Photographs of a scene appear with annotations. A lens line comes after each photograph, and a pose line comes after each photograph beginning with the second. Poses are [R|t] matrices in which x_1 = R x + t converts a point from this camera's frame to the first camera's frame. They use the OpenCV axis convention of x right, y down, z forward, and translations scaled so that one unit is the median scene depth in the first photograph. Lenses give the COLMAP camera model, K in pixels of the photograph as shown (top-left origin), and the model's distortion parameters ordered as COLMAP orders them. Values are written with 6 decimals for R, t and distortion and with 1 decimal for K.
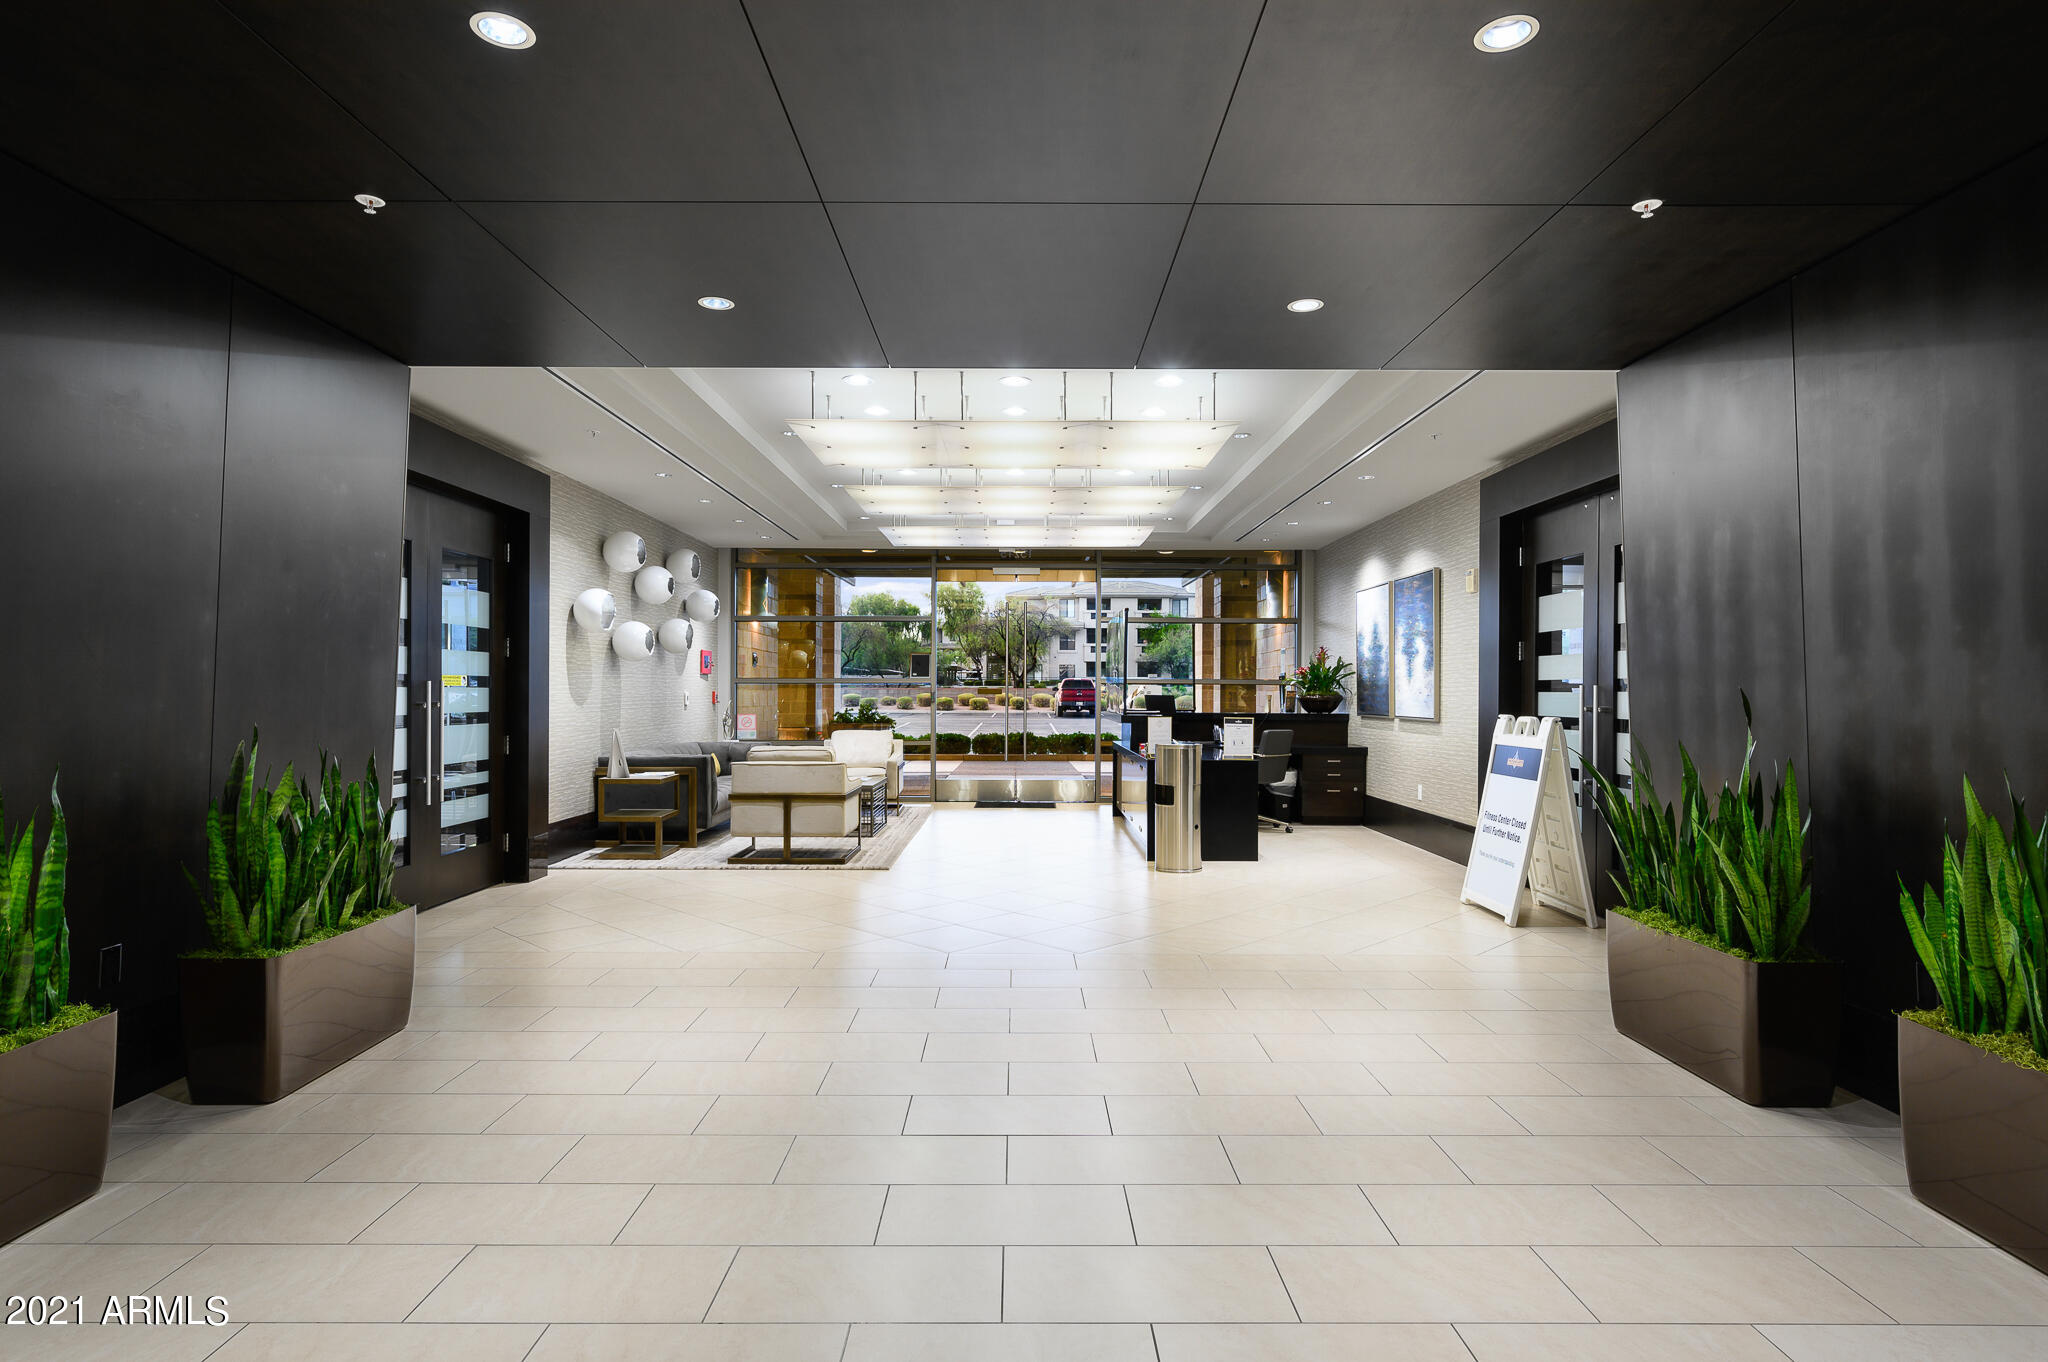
lens RADIAL K [[1057.2, 0, 1023.5], [0, 1057.2, 680.1], [0, 0, 1]] dist [0.000240, 0.000129]
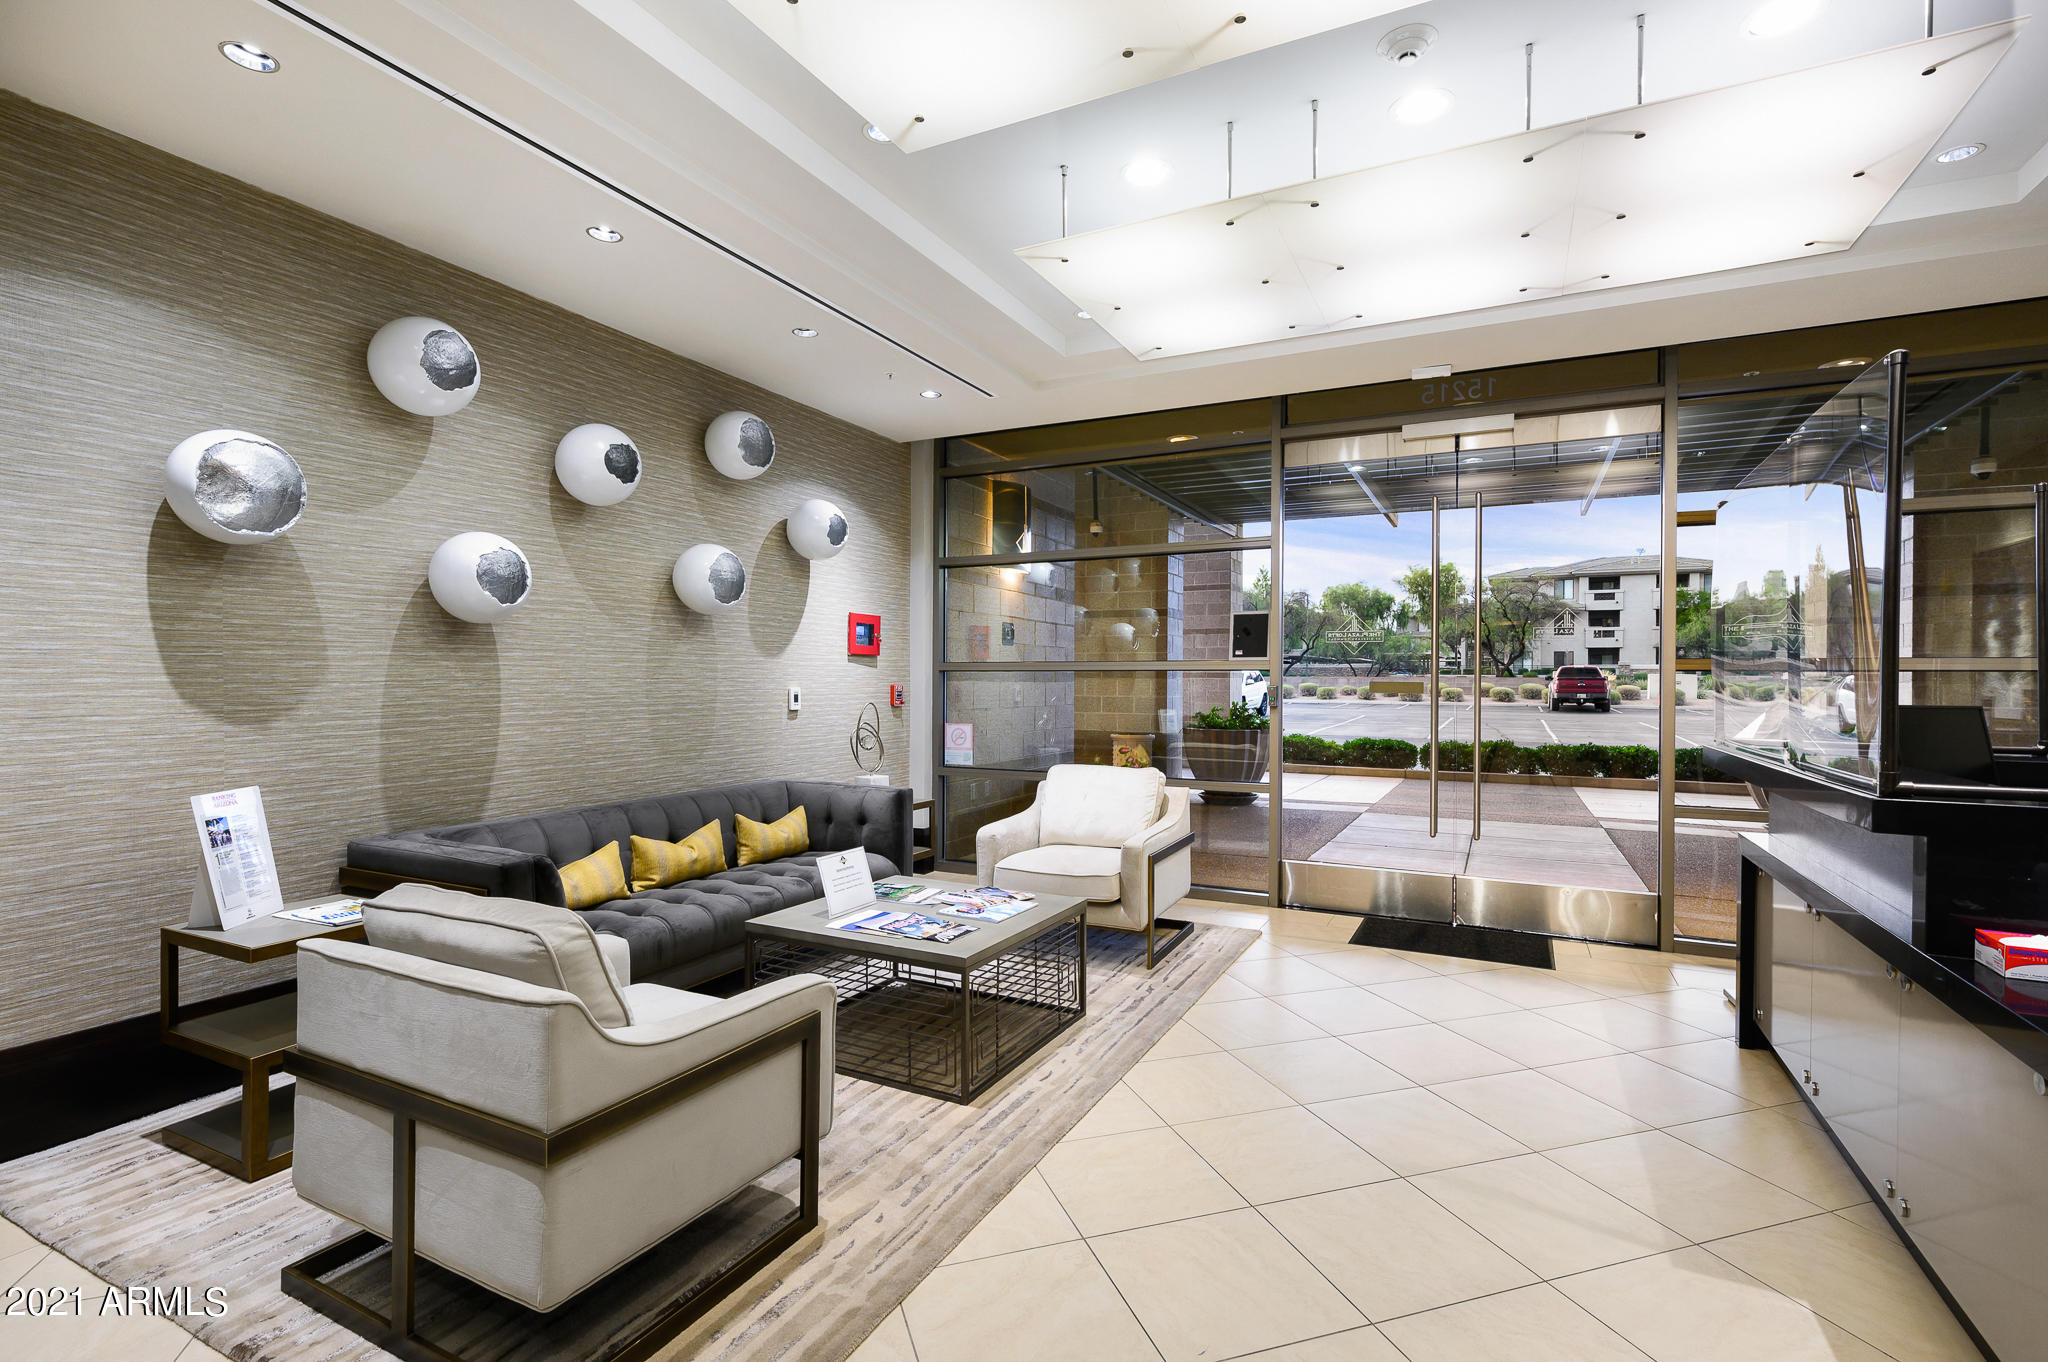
lens RADIAL K [[927.7, 0, 1041.9], [0, 927.7, 682.5], [0, 0, 1]] dist [-0.004064, 0.000211]
pose [[0.891548, 0.002843, -0.452917, 0.003264], [0.003293, 0.999913, 0.012757, 0.000707], [0.452914, -0.012865, 0.891461, 0.119919]]
